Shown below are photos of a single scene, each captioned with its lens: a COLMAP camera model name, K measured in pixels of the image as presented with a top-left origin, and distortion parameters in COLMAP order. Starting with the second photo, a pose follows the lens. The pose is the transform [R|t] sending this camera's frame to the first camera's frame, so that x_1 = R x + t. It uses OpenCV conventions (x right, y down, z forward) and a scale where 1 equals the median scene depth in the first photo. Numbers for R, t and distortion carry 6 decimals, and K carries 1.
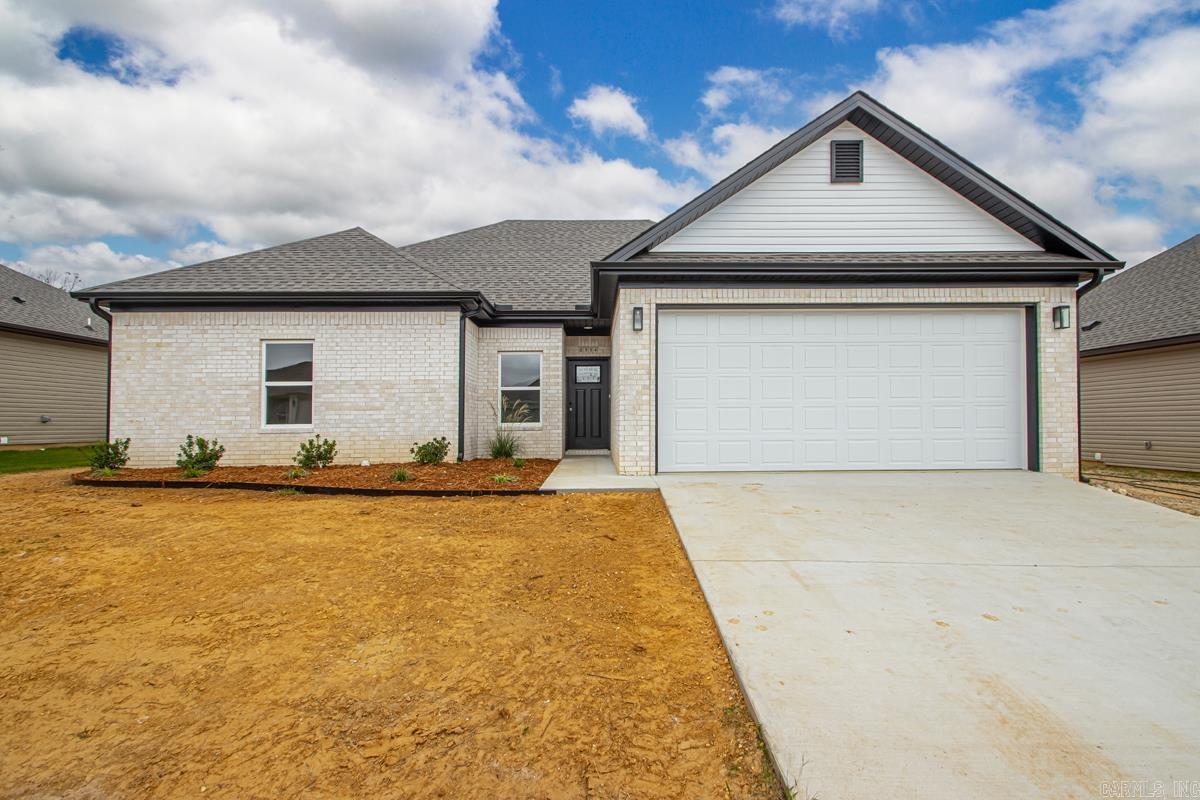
lens RADIAL K [[621.7, 0, 599.8], [0, 621.7, 415.7], [0, 0, 1]] dist [0.022022, 0.000074]
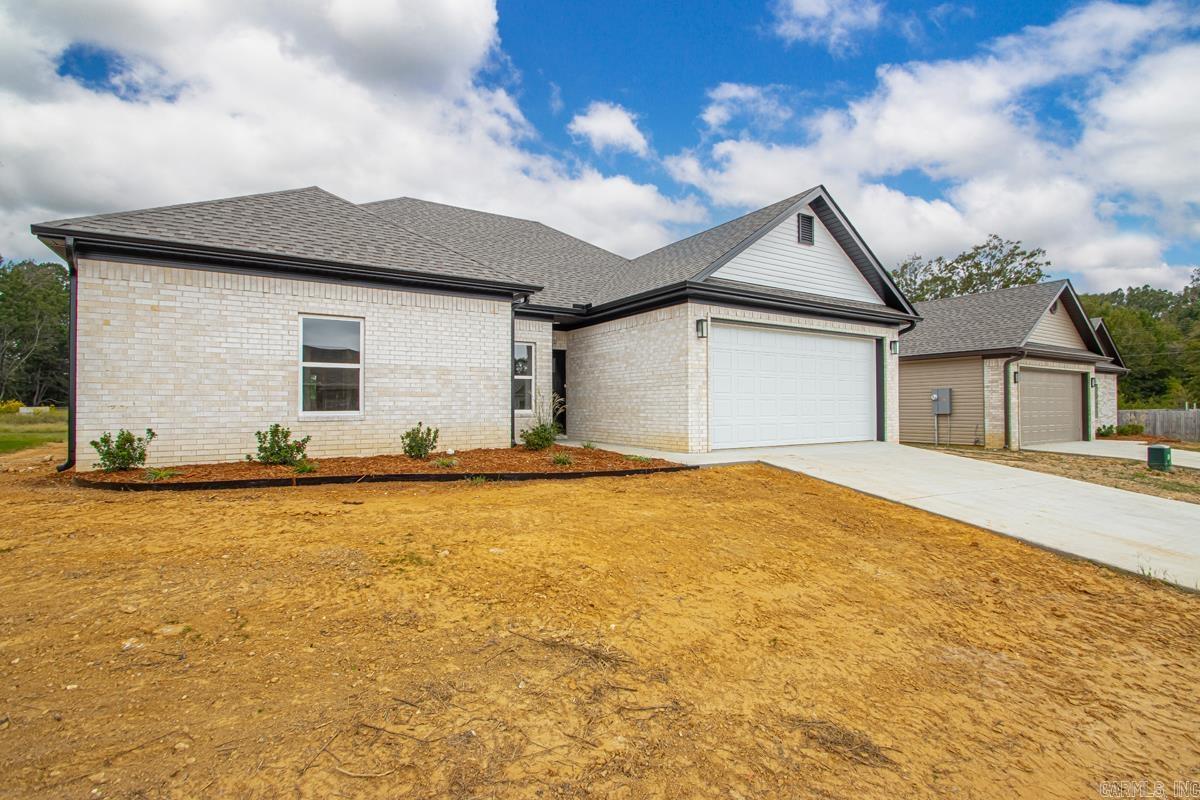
lens RADIAL K [[621.7, 0, 599.8], [0, 621.7, 415.7], [0, 0, 1]] dist [0.022022, 0.000074]
pose [[0.834307, -0.002470, 0.551295, -0.673522], [-0.012902, 0.999629, 0.024004, -0.005865], [-0.551149, -0.027139, 0.833965, 0.048860]]
